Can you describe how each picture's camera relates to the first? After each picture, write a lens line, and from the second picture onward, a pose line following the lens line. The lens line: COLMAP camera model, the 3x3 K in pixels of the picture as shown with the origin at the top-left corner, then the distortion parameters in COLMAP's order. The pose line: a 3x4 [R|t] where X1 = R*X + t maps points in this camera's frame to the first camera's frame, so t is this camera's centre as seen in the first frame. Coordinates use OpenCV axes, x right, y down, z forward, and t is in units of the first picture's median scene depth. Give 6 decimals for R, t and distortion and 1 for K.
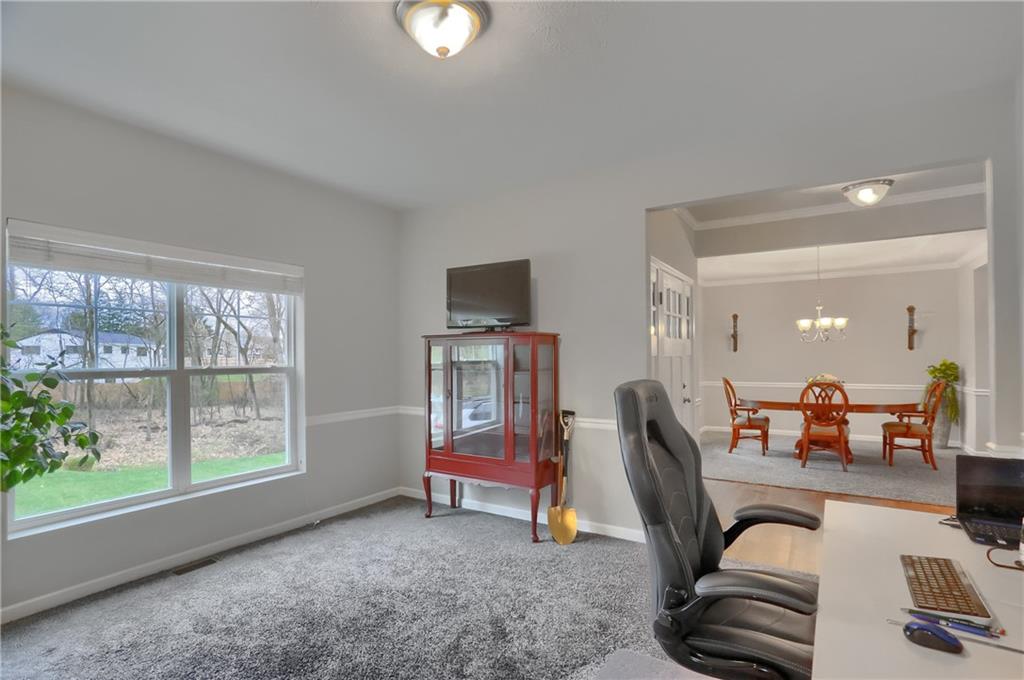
lens RADIAL K [[522.9, 0, 512.0], [0, 522.9, 340.0], [0, 0, 1]] dist [-0.025712, 0.000522]
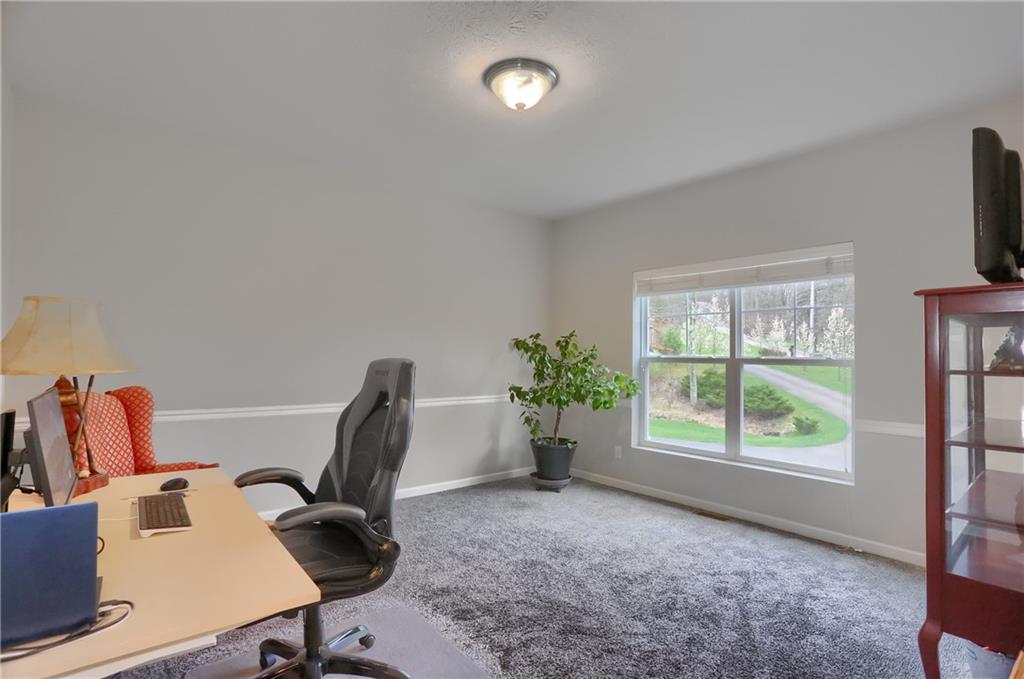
lens RADIAL K [[522.9, 0, 512.0], [0, 522.9, 339.5], [0, 0, 1]] dist [-0.025712, 0.000522]
pose [[-0.315273, -0.021672, -0.948753, 0.717172], [0.013078, 0.999545, -0.027178, 0.038295], [0.948911, -0.020976, -0.314846, 0.913054]]
